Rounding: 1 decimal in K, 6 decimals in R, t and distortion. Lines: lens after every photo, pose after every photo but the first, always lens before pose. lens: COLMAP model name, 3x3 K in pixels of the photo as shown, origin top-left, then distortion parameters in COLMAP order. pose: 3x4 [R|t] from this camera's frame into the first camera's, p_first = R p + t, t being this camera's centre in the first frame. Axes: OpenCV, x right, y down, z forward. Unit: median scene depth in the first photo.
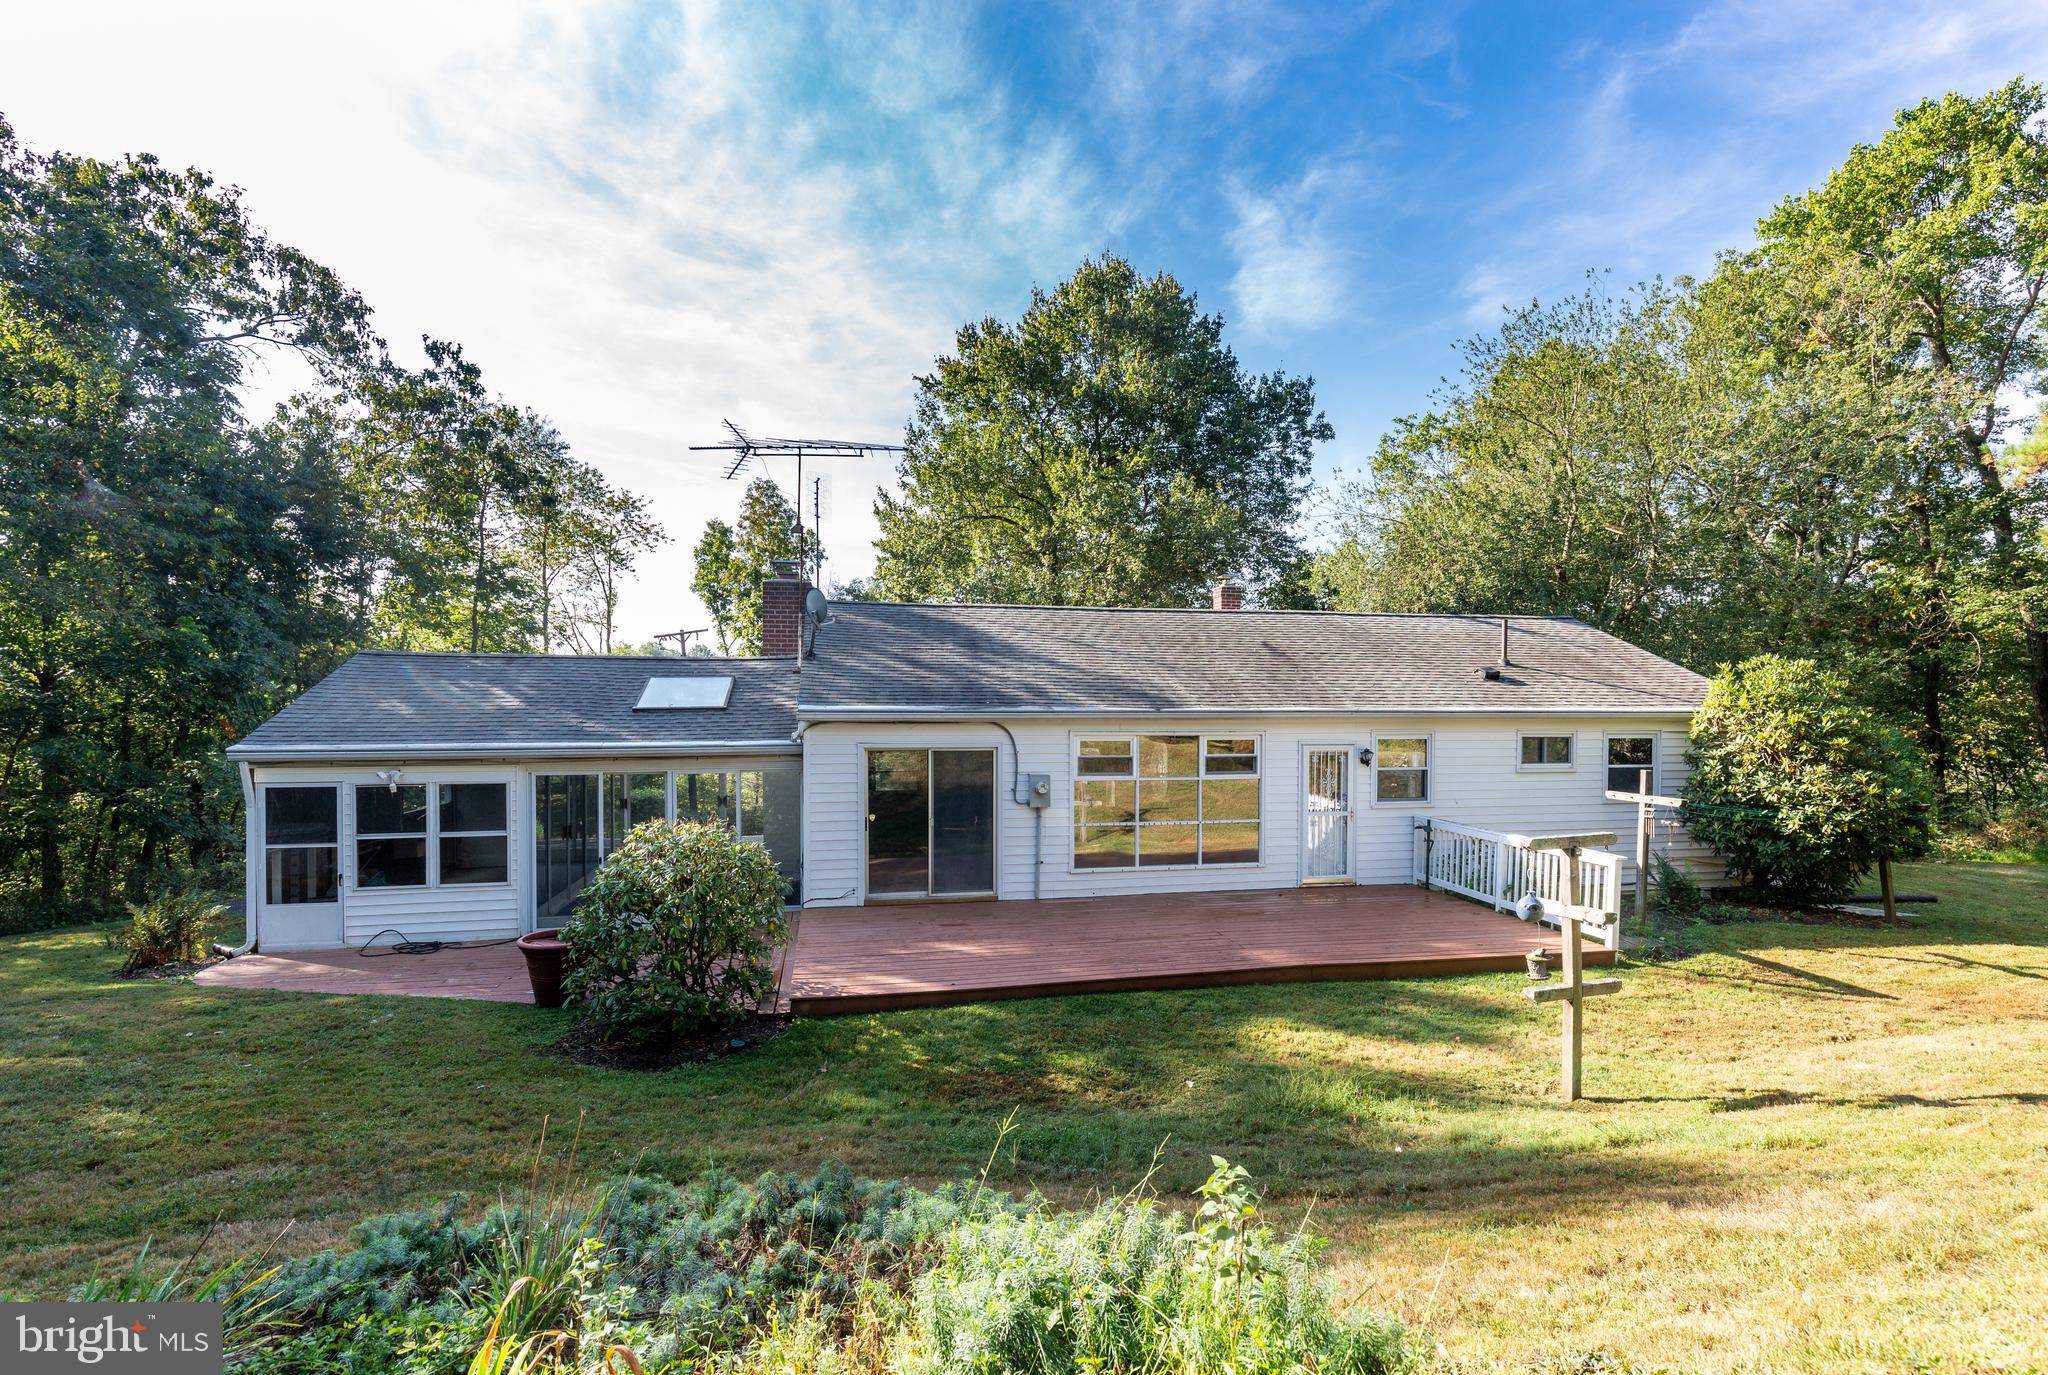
lens RADIAL K [[926.6, 0, 1022.5], [0, 926.6, 714.5], [0, 0, 1]] dist [0.005366, 0.003595]
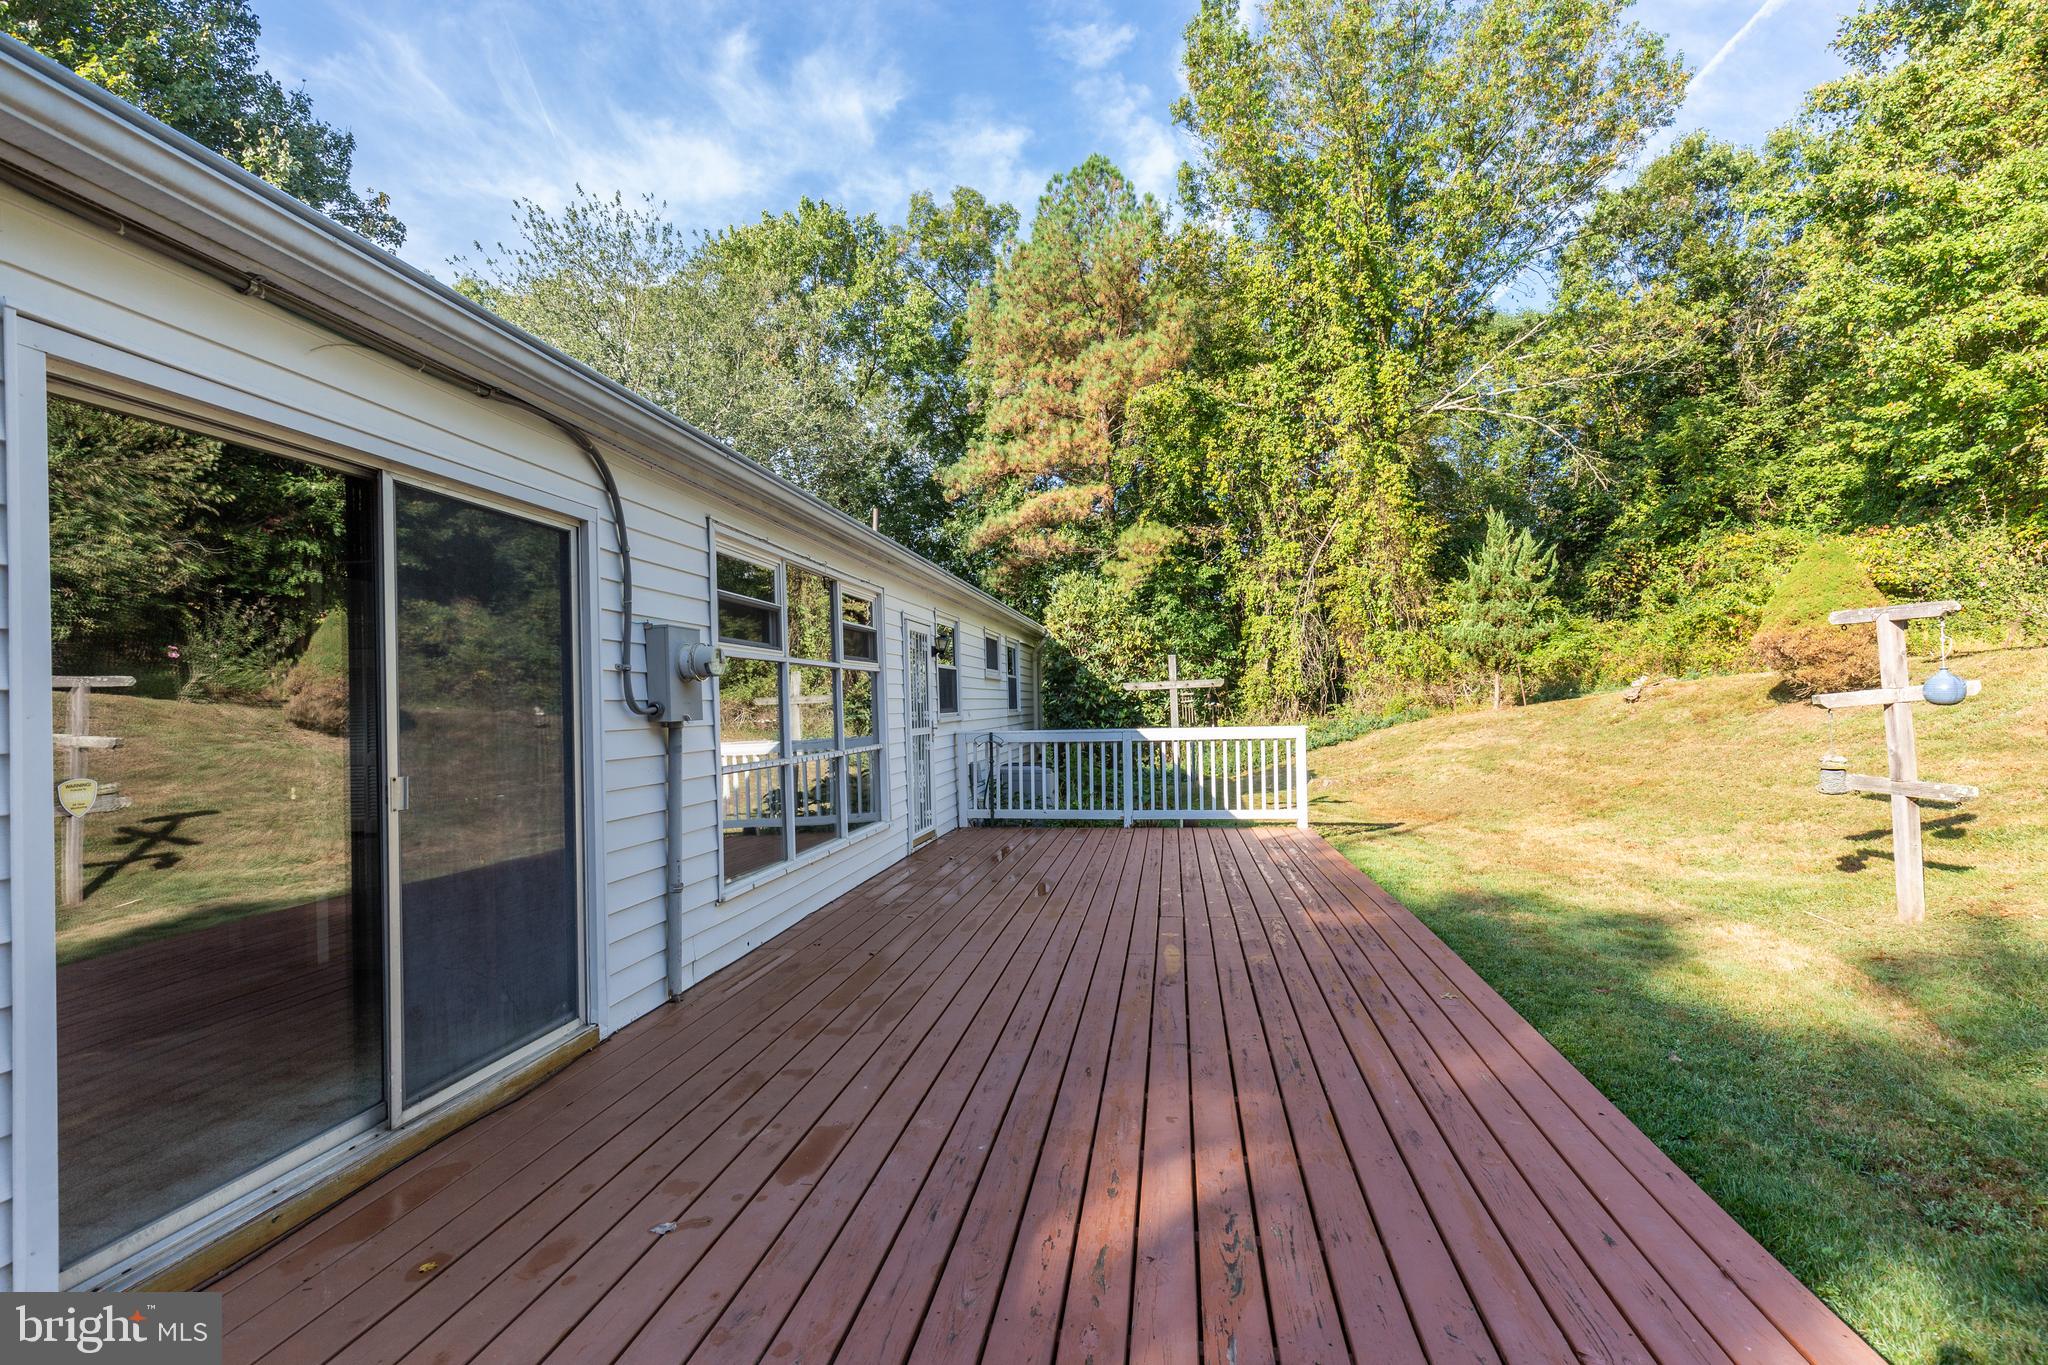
lens RADIAL K [[915.4, 0, 1027.5], [0, 915.4, 689.1], [0, 0, 1]] dist [0.005680, 0.000854]
pose [[0.356546, 0.000823, 0.934278, -0.224614], [0.039147, 0.999108, -0.015820, 0.089224], [-0.933457, 0.042215, 0.356195, 0.693607]]
